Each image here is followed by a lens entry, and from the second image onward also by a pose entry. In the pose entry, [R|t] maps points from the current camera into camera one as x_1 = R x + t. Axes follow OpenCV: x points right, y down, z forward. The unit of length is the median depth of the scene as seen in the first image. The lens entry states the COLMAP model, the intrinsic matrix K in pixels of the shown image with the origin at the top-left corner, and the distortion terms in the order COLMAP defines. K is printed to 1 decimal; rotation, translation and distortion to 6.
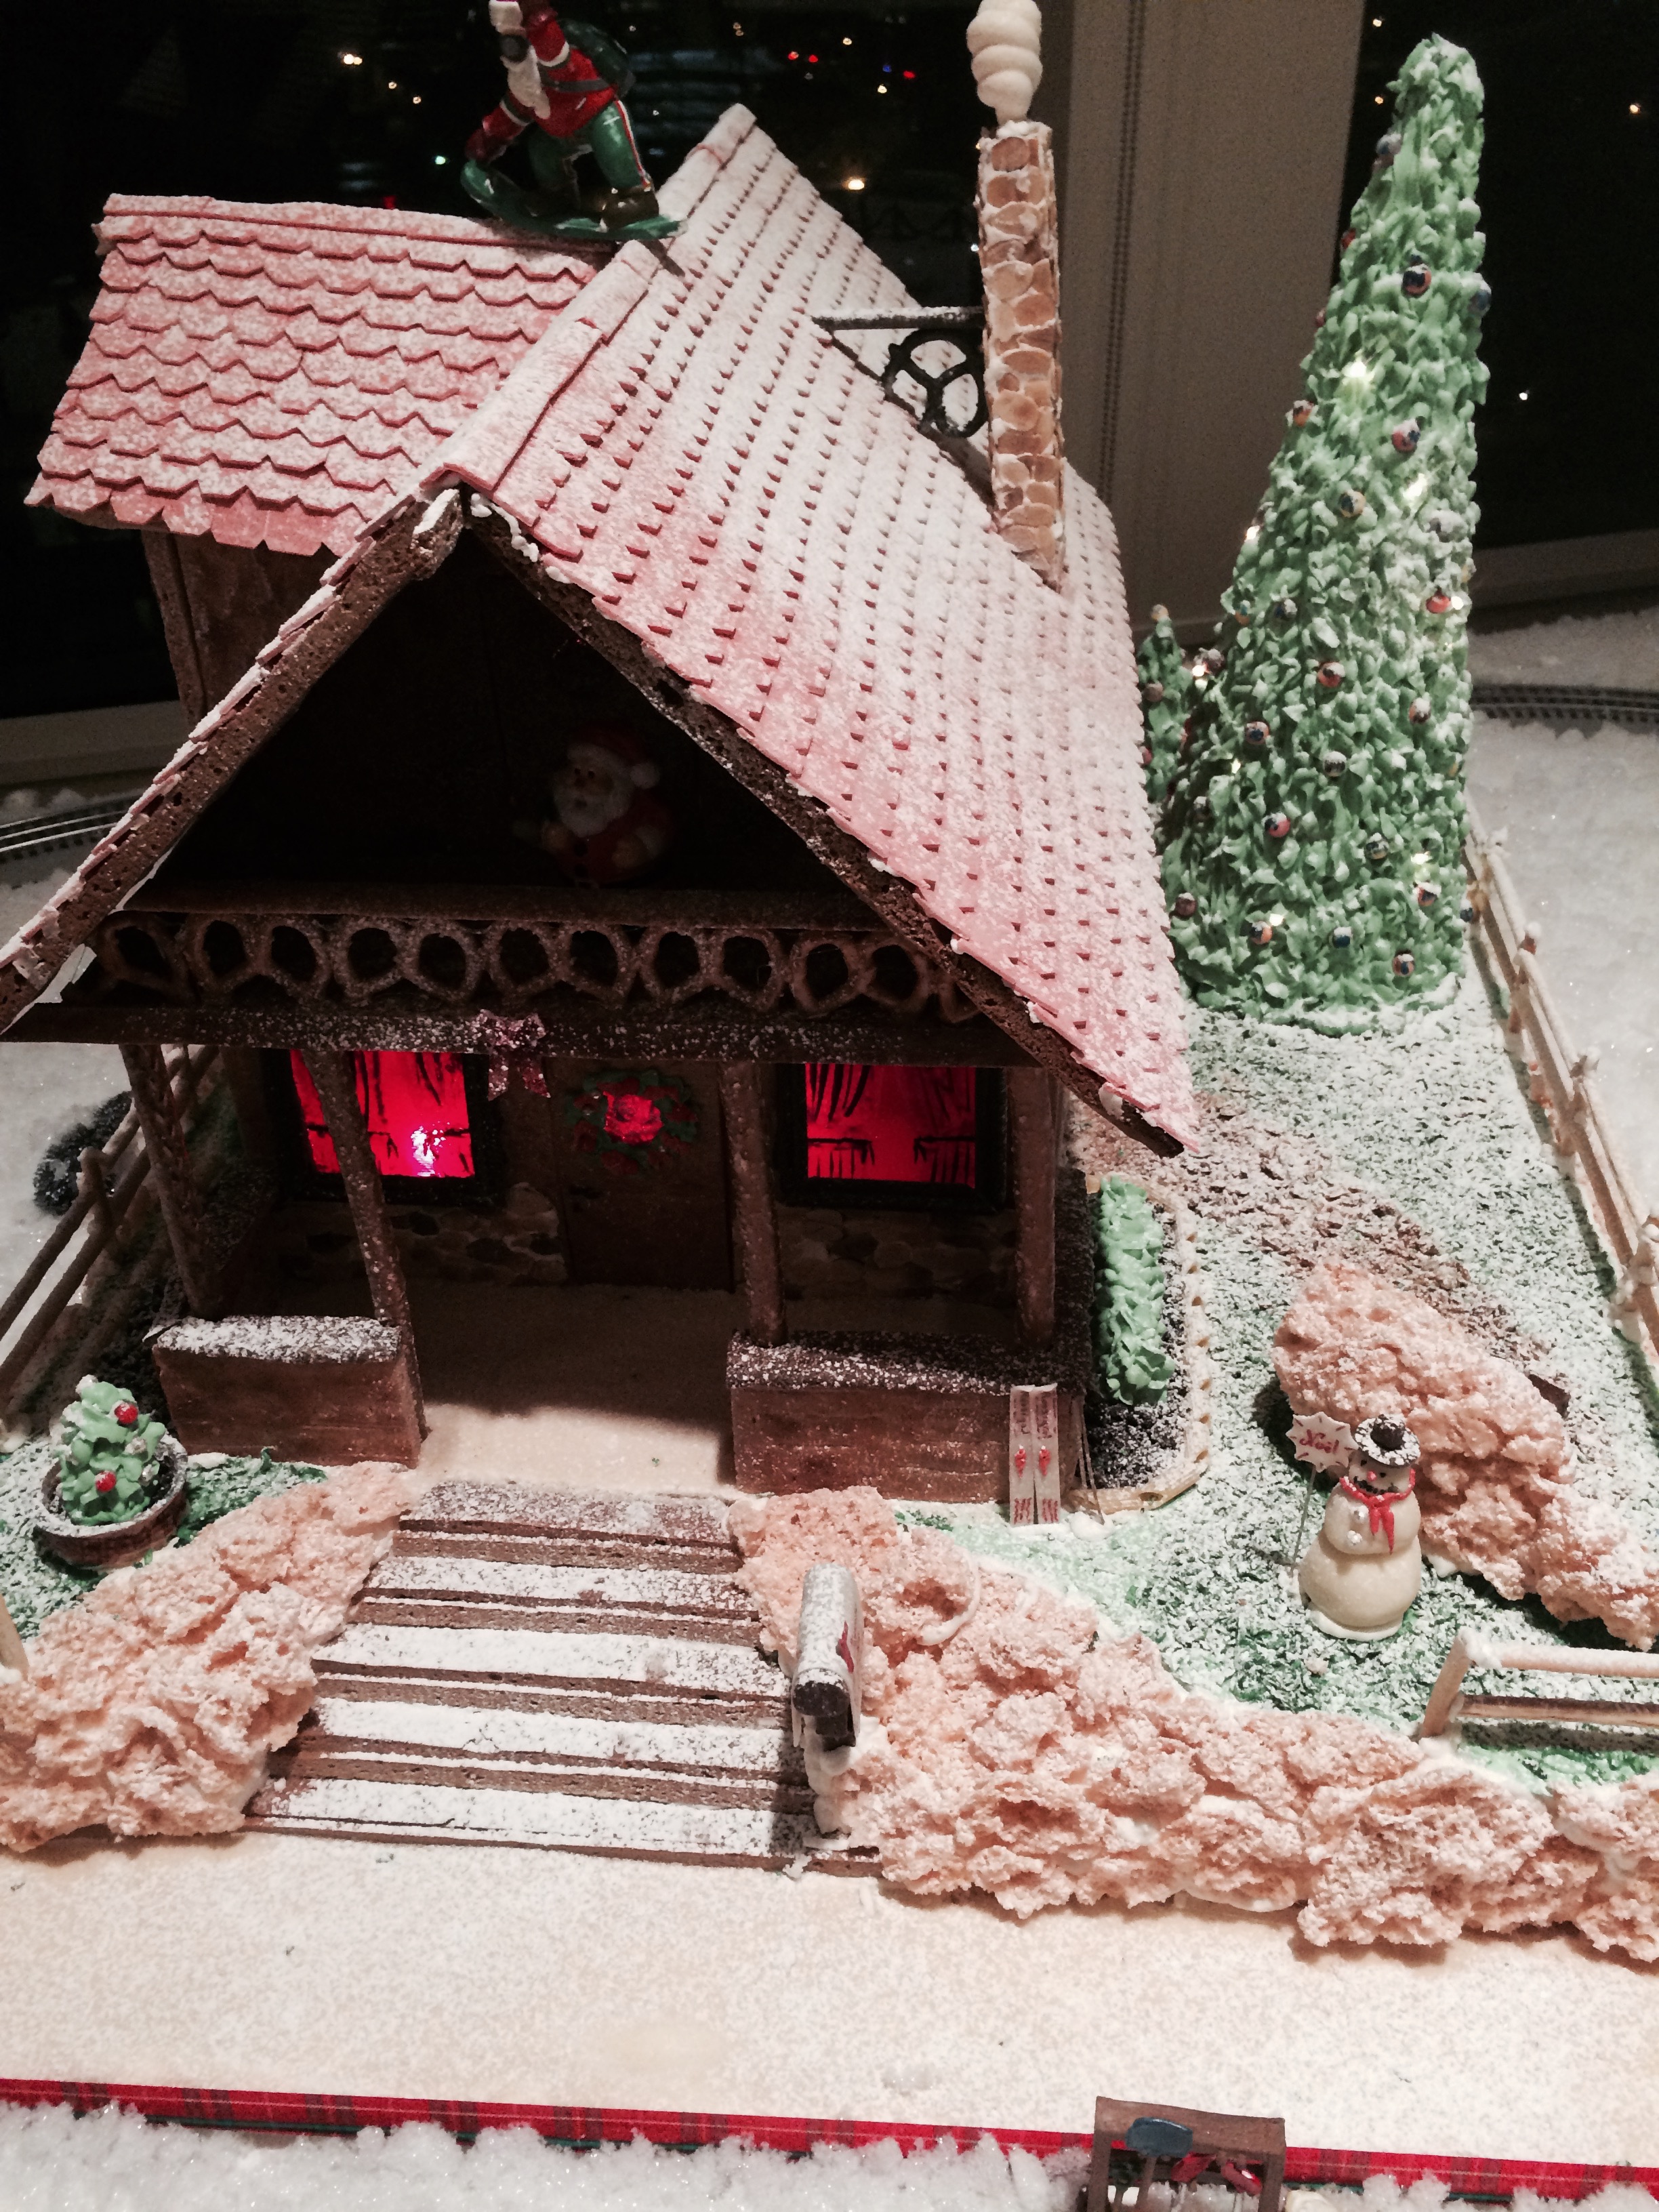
lens RADIAL K [[1921.5, 0, 829.5], [0, 1921.5, 1106.0], [0, 0, 1]] dist [0.109886, -0.152640]
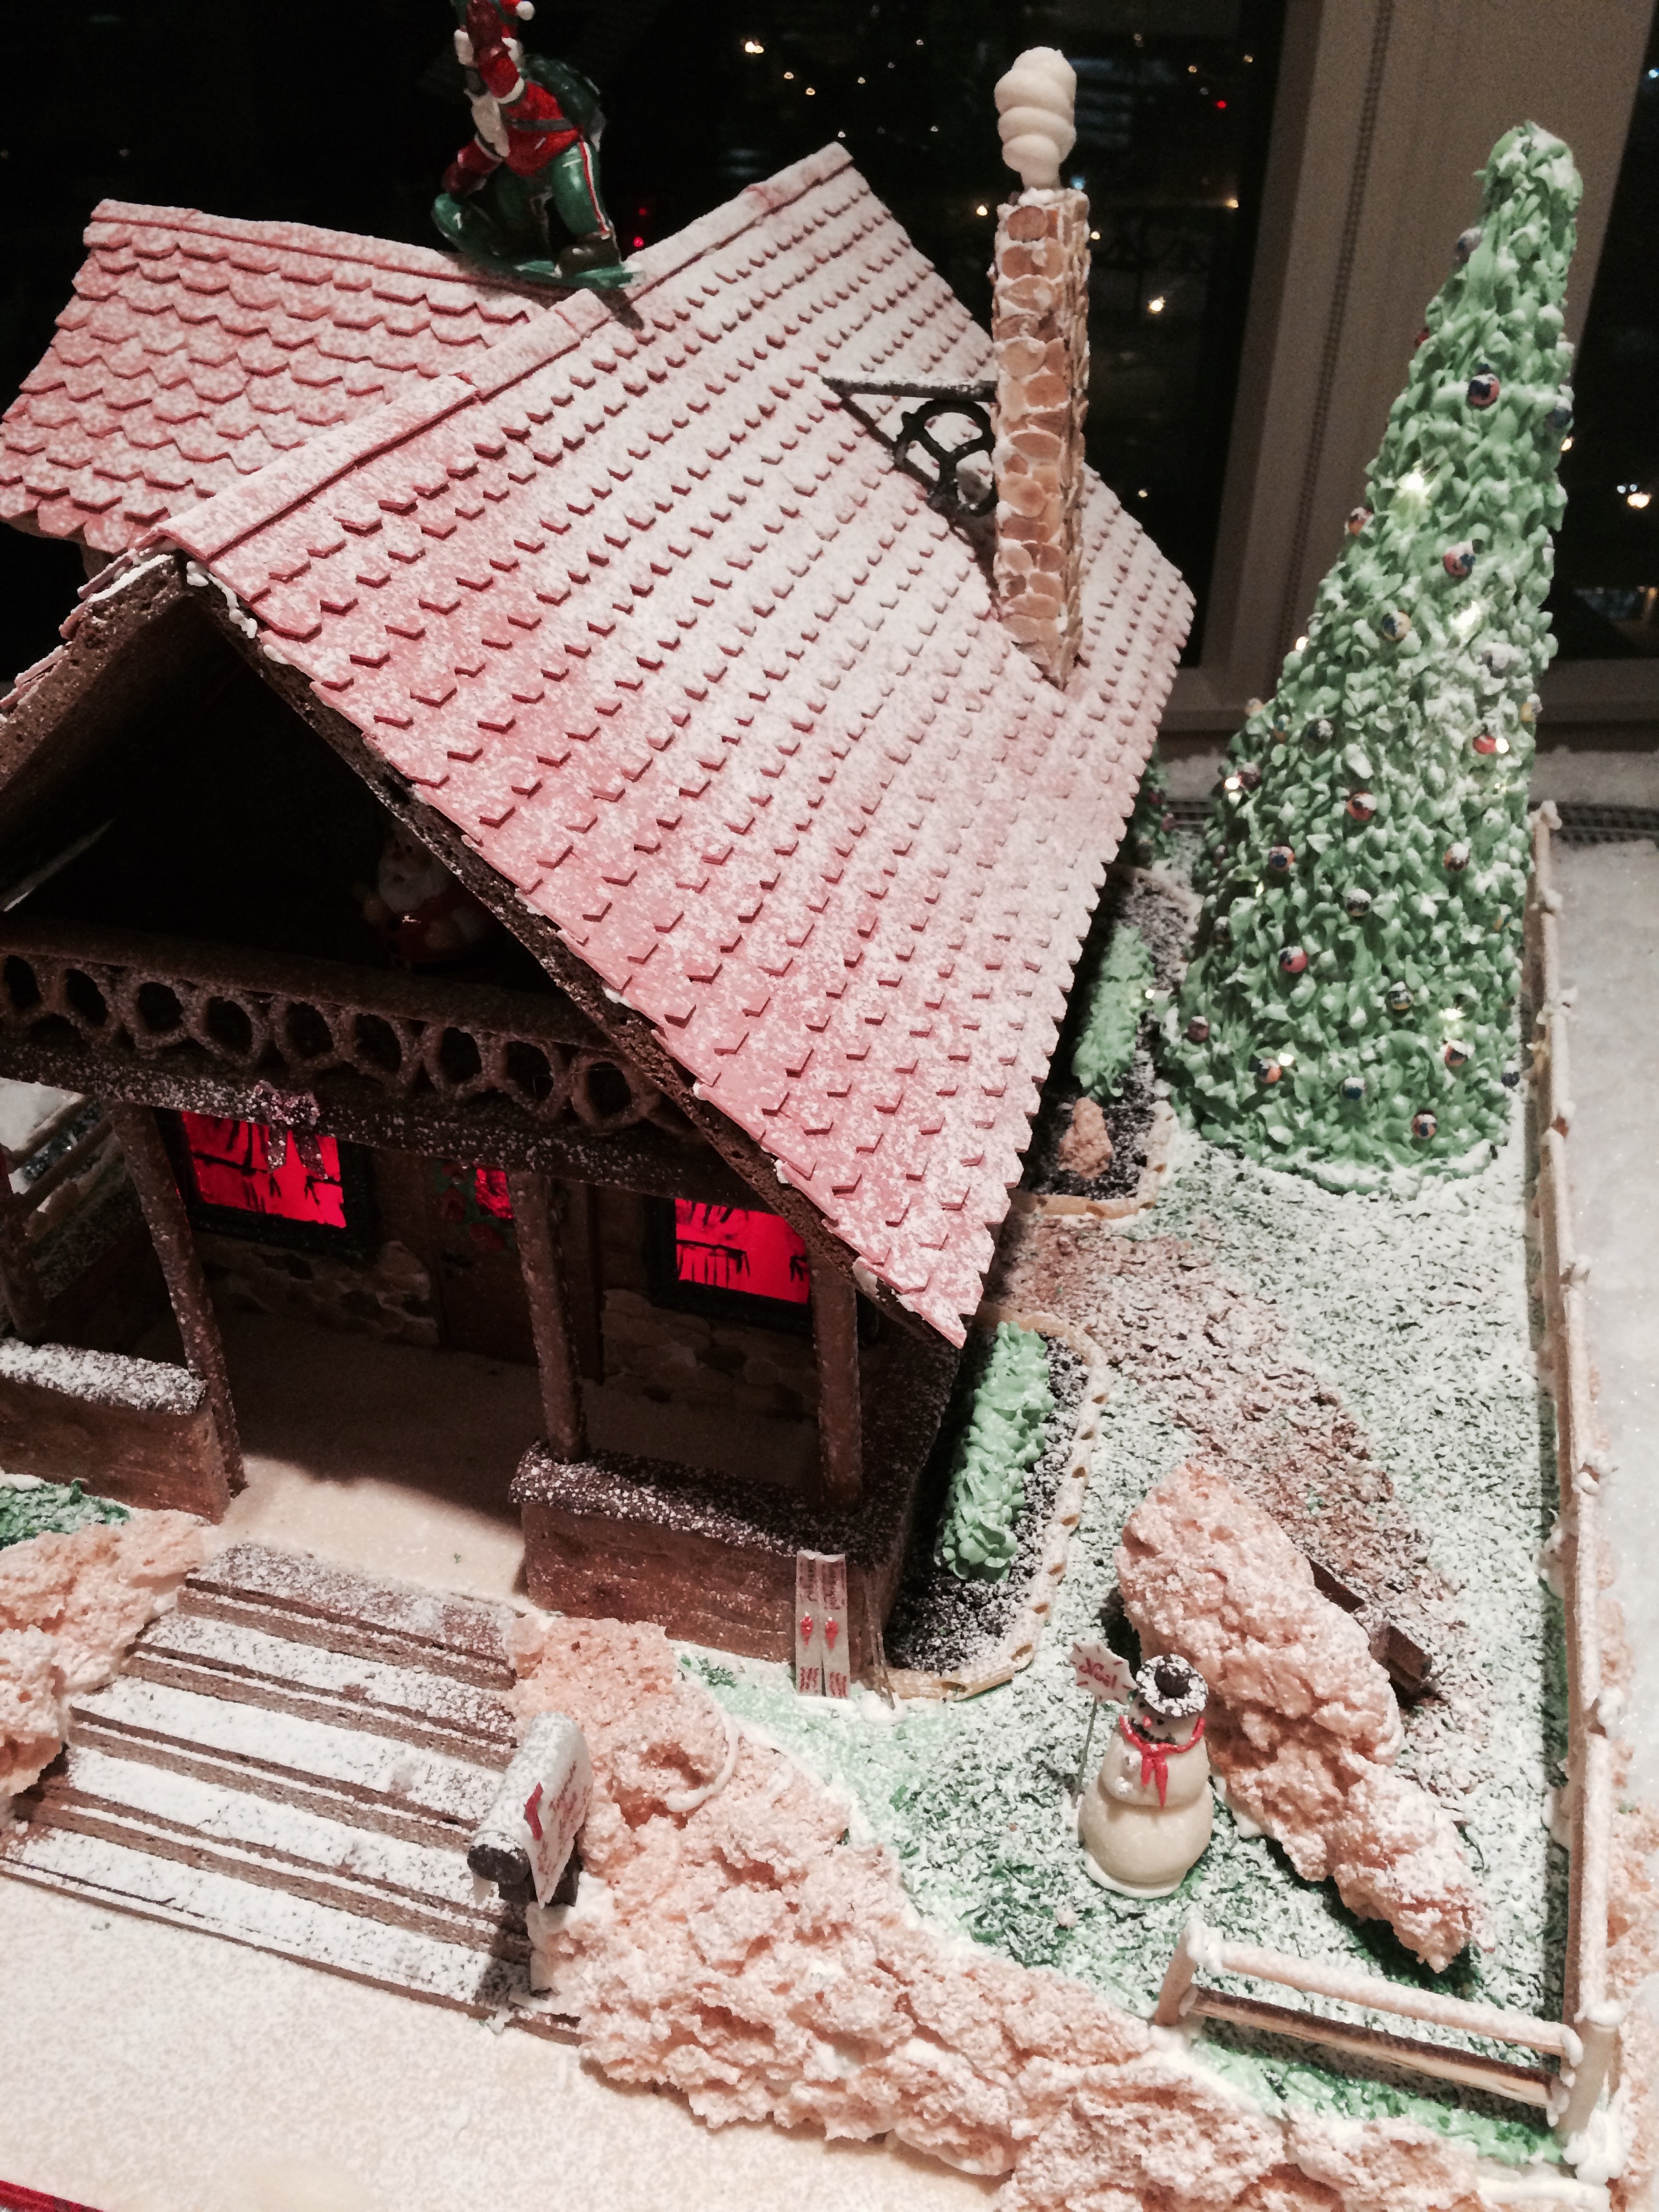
lens RADIAL K [[1921.5, 0, 829.5], [0, 1921.5, 1106.0], [0, 0, 1]] dist [0.109886, -0.152640]
pose [[0.981484, 0.133116, -0.137728, 0.196687], [-0.133160, 0.991054, 0.008934, -0.071483], [0.137685, 0.009571, 0.990430, 0.076733]]
